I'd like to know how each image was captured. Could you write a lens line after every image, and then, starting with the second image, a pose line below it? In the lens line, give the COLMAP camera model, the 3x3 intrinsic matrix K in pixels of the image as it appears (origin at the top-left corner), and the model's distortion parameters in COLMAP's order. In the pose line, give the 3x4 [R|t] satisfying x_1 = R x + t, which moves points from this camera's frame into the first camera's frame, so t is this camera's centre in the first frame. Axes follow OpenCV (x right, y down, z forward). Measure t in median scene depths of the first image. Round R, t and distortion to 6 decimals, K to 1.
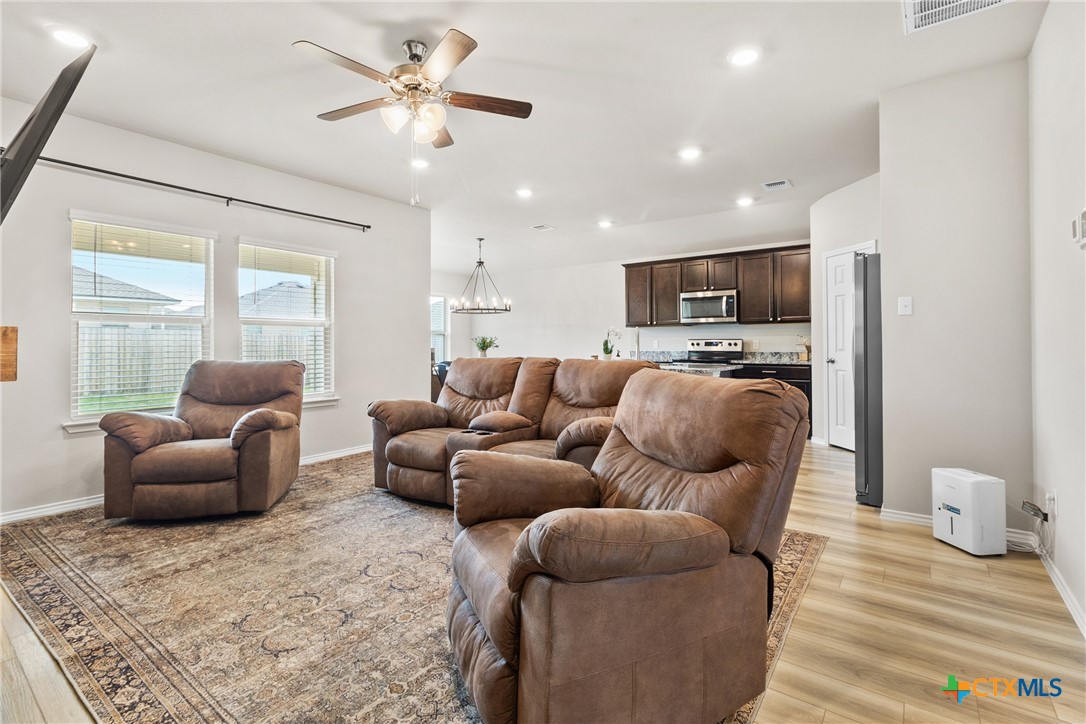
lens RADIAL K [[500.5, 0, 567.1], [0, 500.5, 344.5], [0, 0, 1]] dist [0.003339, -0.000277]
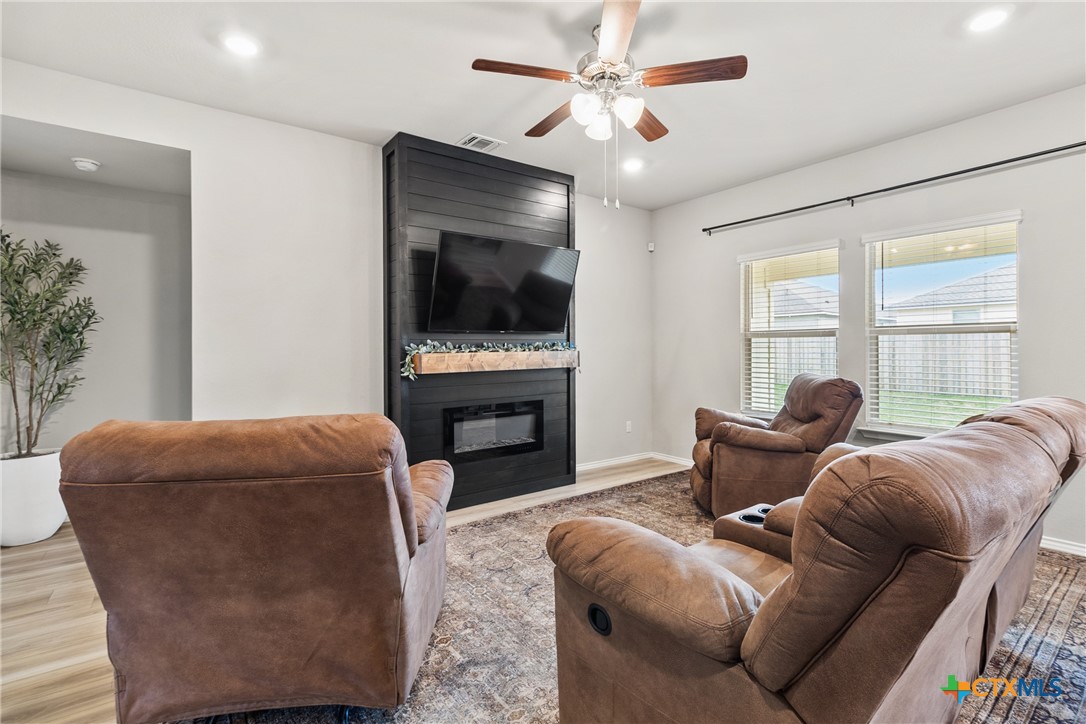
lens RADIAL K [[500.5, 0, 544.2], [0, 500.5, 353.4], [0, 0, 1]] dist [0.003339, -0.000277]
pose [[-0.322469, 0.008455, -0.946542, 0.623471], [0.001589, 0.999964, 0.008391, -0.027396], [0.946579, 0.001202, -0.322471, 1.267108]]
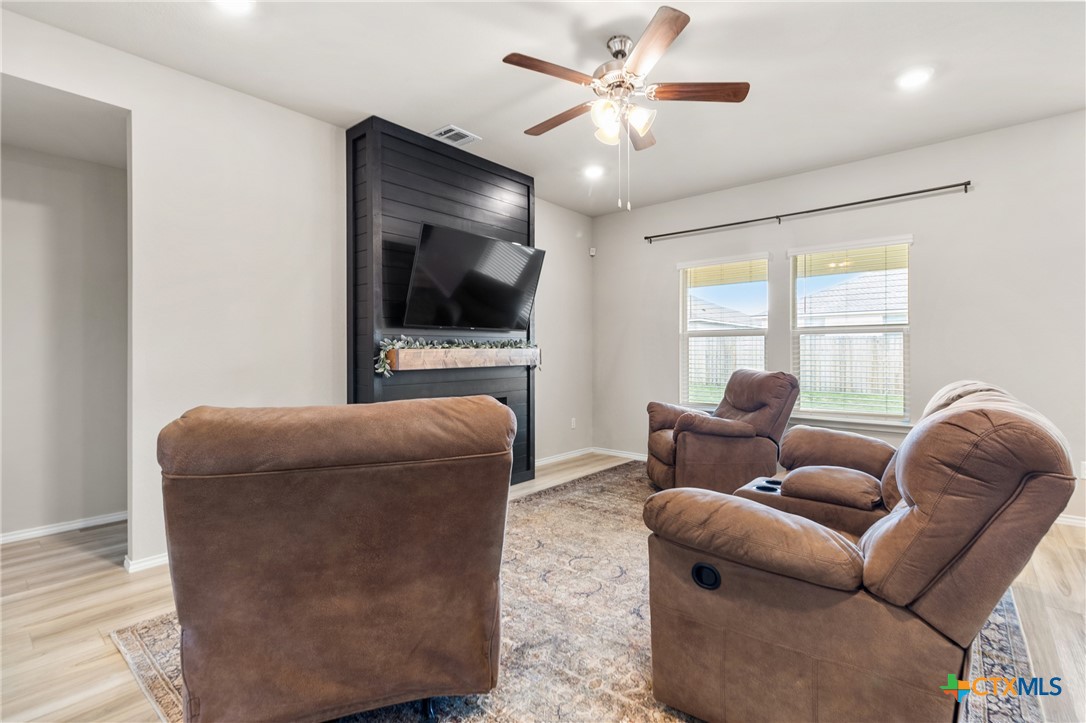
lens RADIAL K [[500.5, 0, 546.6], [0, 500.5, 358.4], [0, 0, 1]] dist [0.003339, -0.000277]
pose [[-0.098224, 0.007301, -0.995138, 0.706597], [-0.001268, 0.999971, 0.007462, -0.001227], [0.995164, 0.001995, -0.098212, 1.022844]]
